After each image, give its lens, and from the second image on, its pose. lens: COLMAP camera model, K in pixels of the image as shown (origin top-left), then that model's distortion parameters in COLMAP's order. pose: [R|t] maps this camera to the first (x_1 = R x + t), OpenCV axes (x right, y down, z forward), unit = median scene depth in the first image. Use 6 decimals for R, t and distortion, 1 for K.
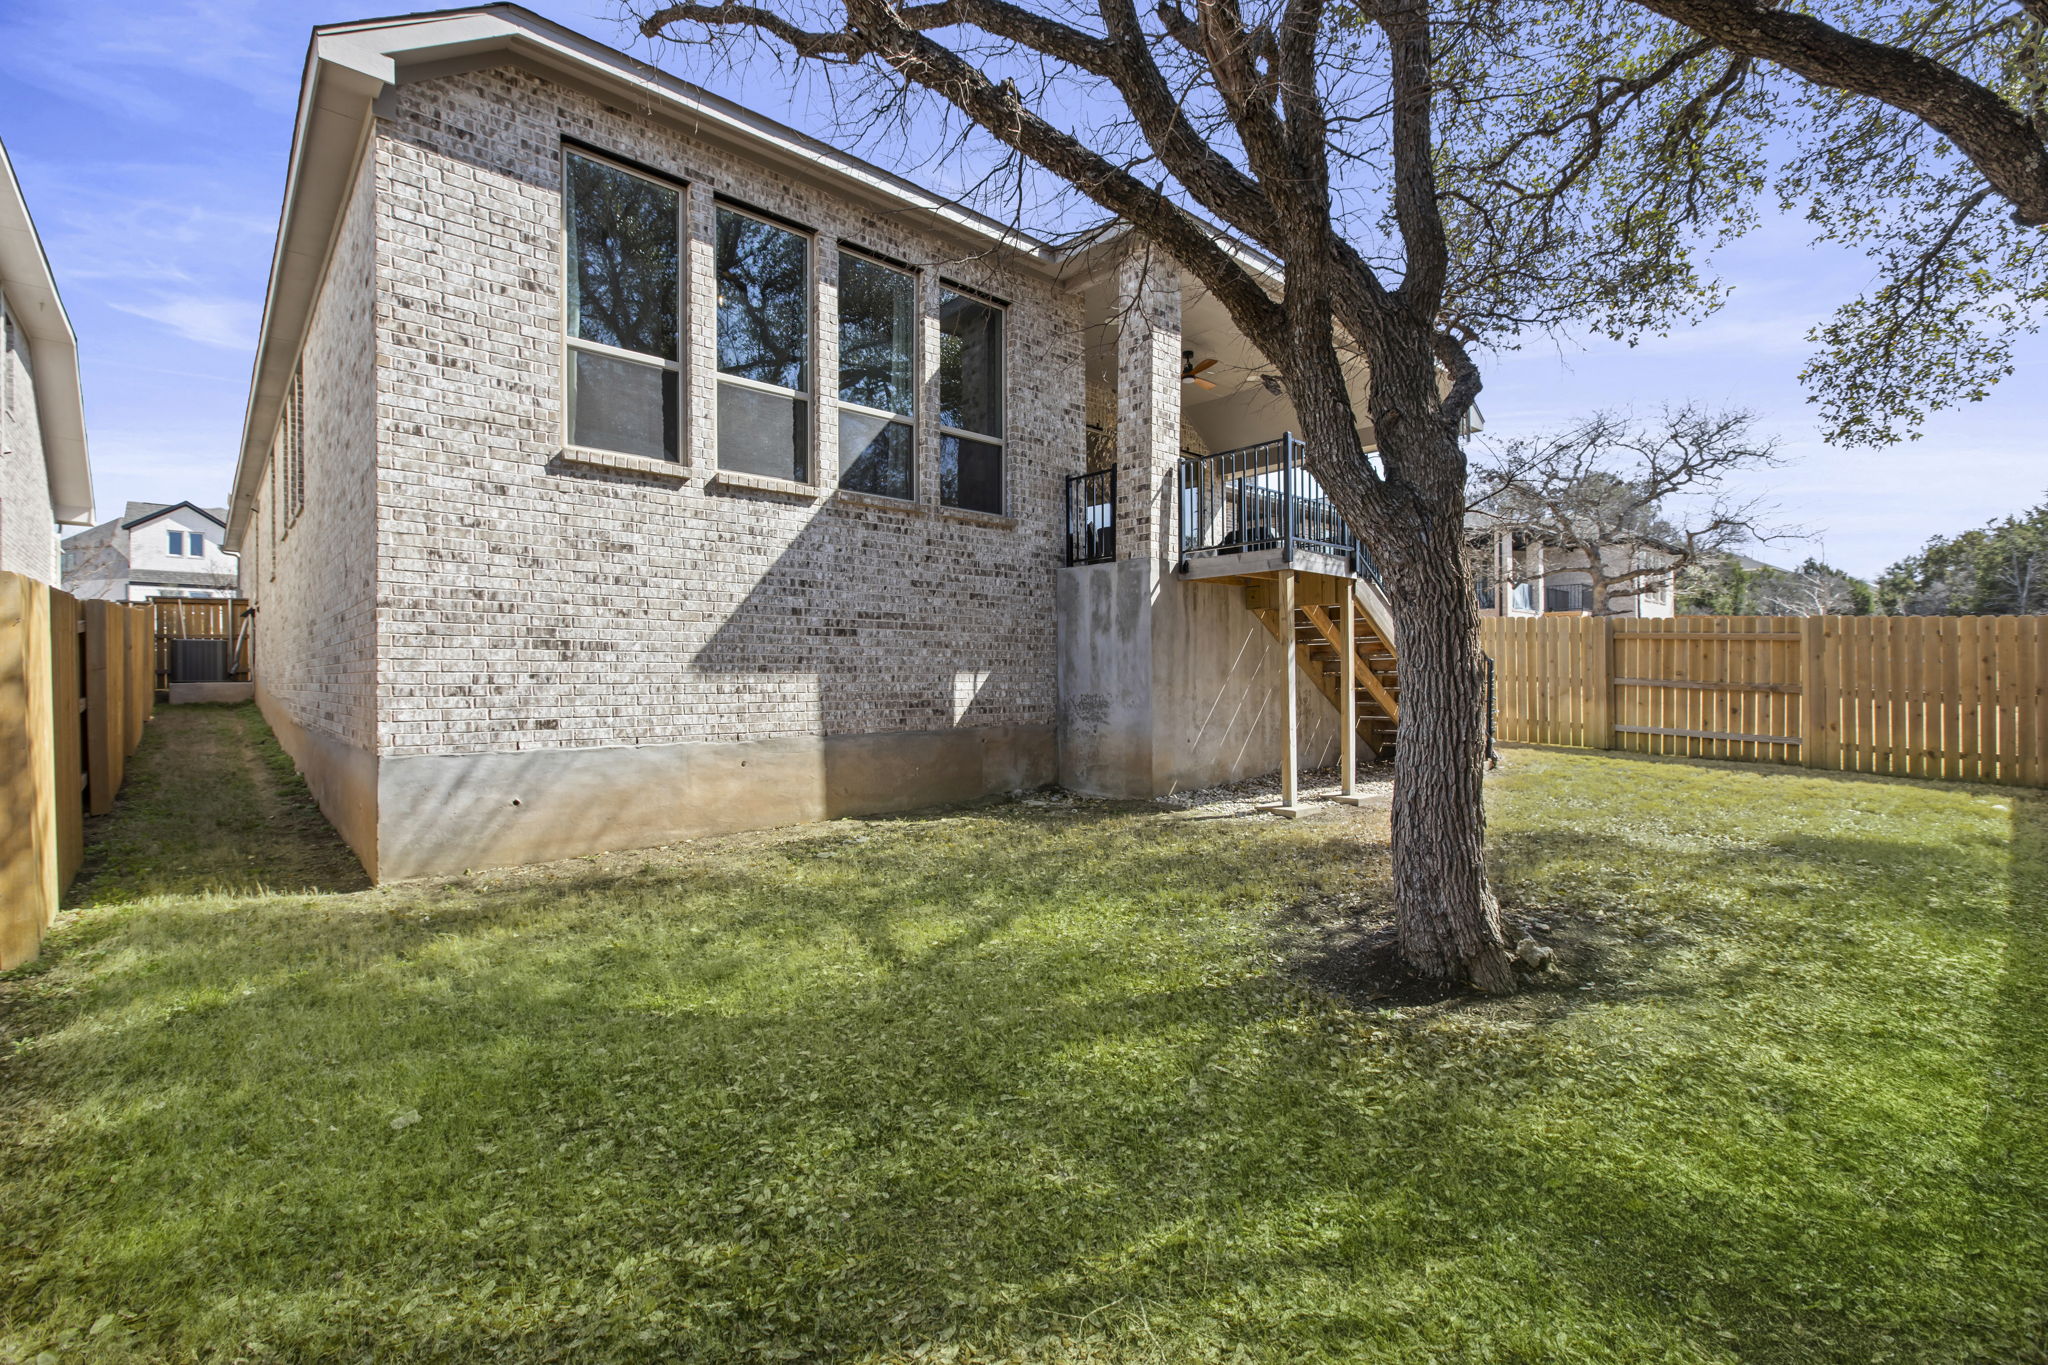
lens RADIAL K [[908.7, 0, 1012.9], [0, 908.7, 676.9], [0, 0, 1]] dist [0.000167, -0.000883]
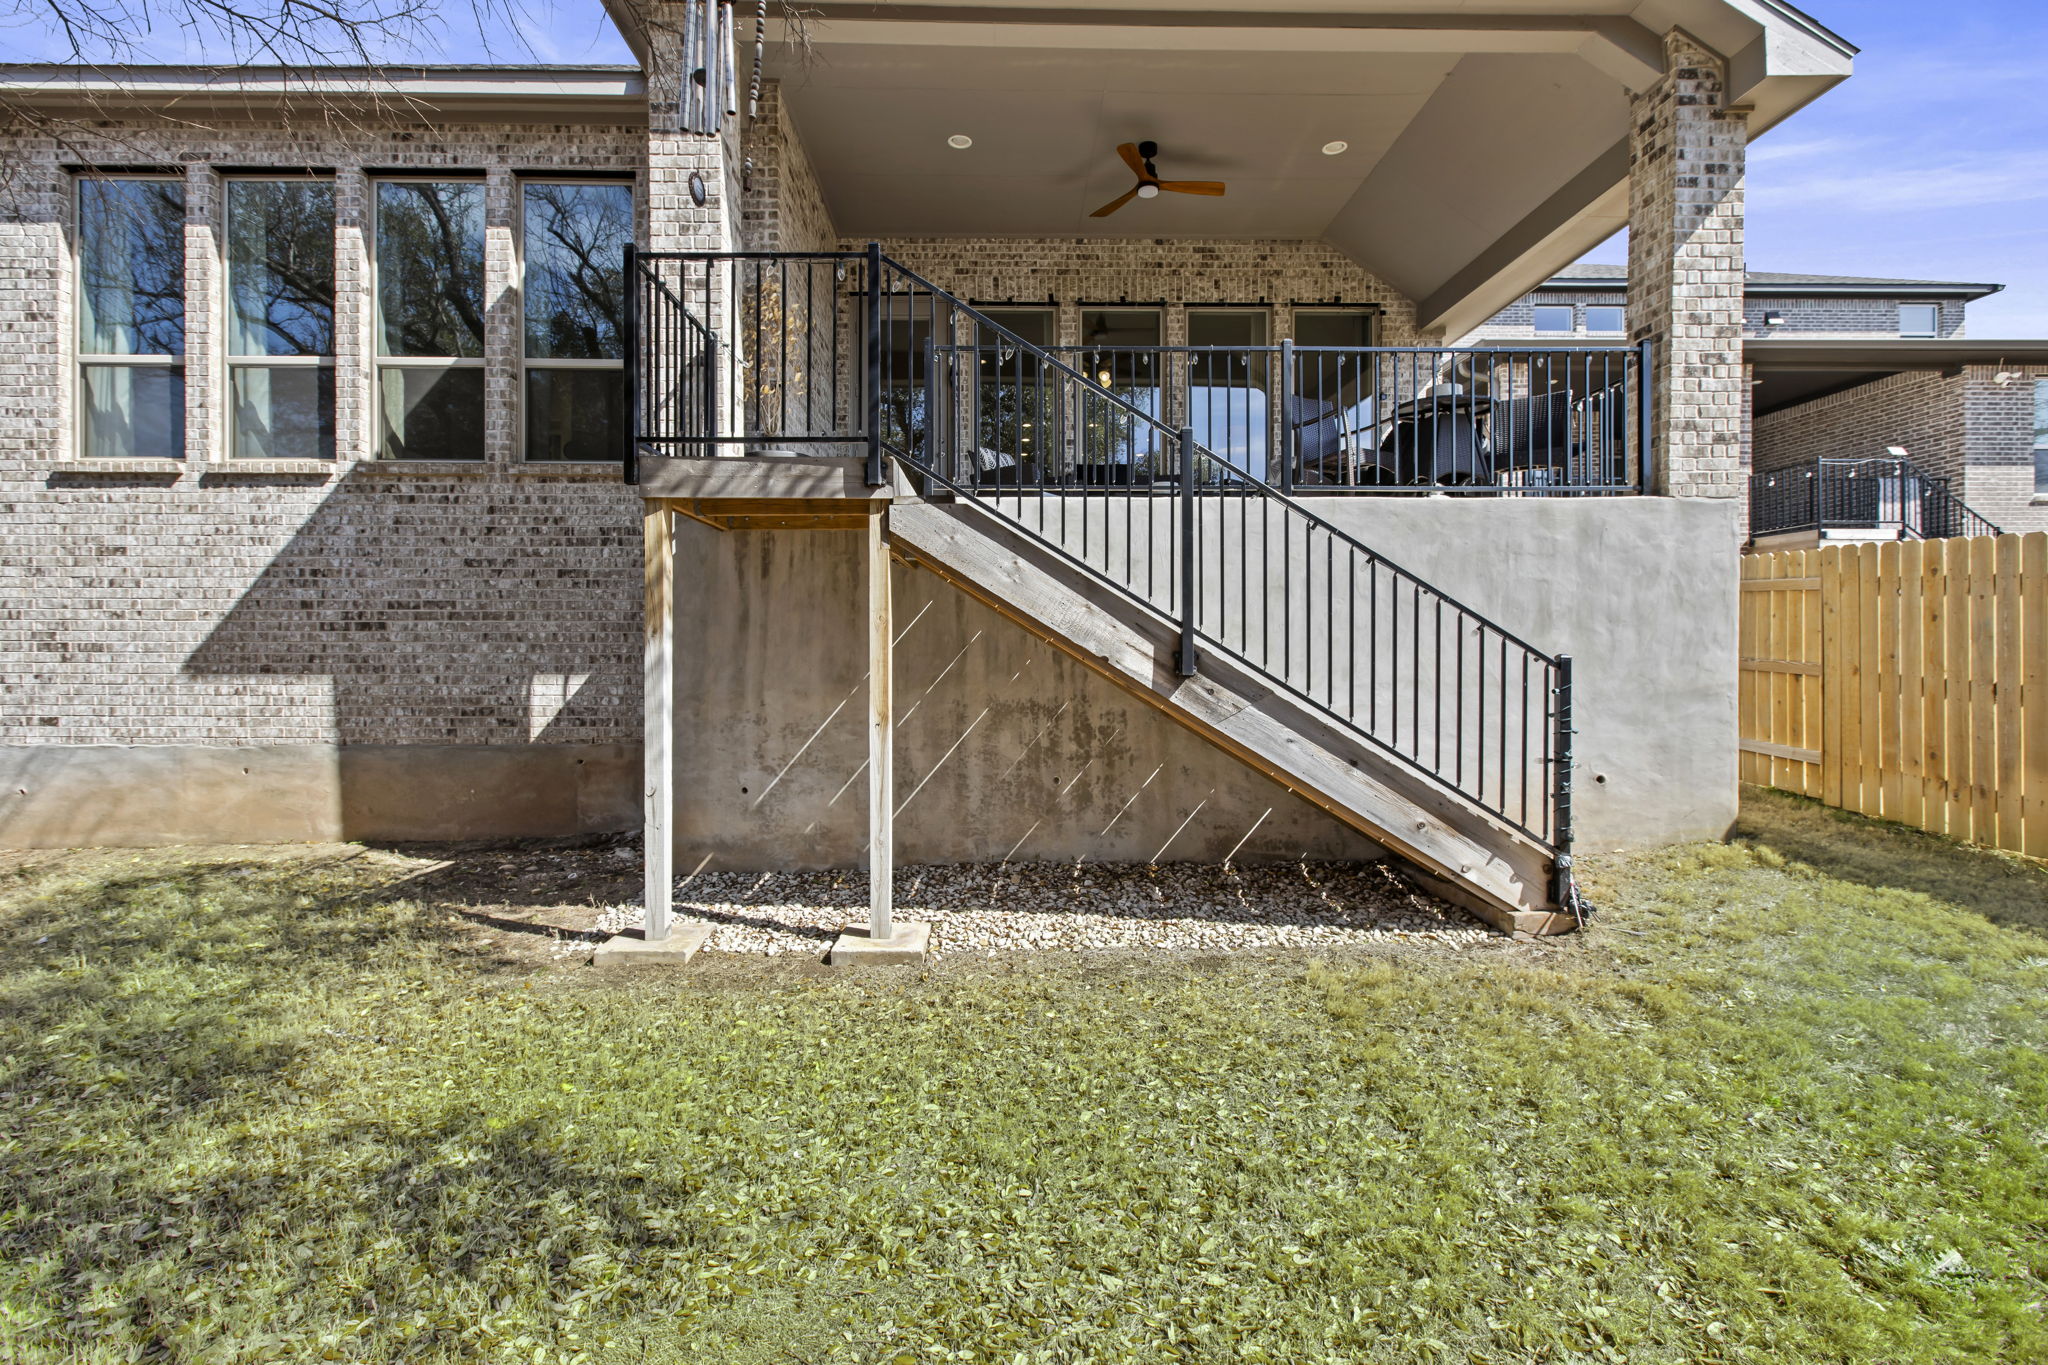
lens RADIAL K [[908.7, 0, 1005.3], [0, 908.7, 654.3], [0, 0, 1]] dist [0.000167, -0.000883]
pose [[0.749547, 0.007242, -0.661912, 0.891569], [-0.003074, 0.999967, 0.007460, -0.032816], [0.661945, -0.003557, 0.749544, 0.804896]]
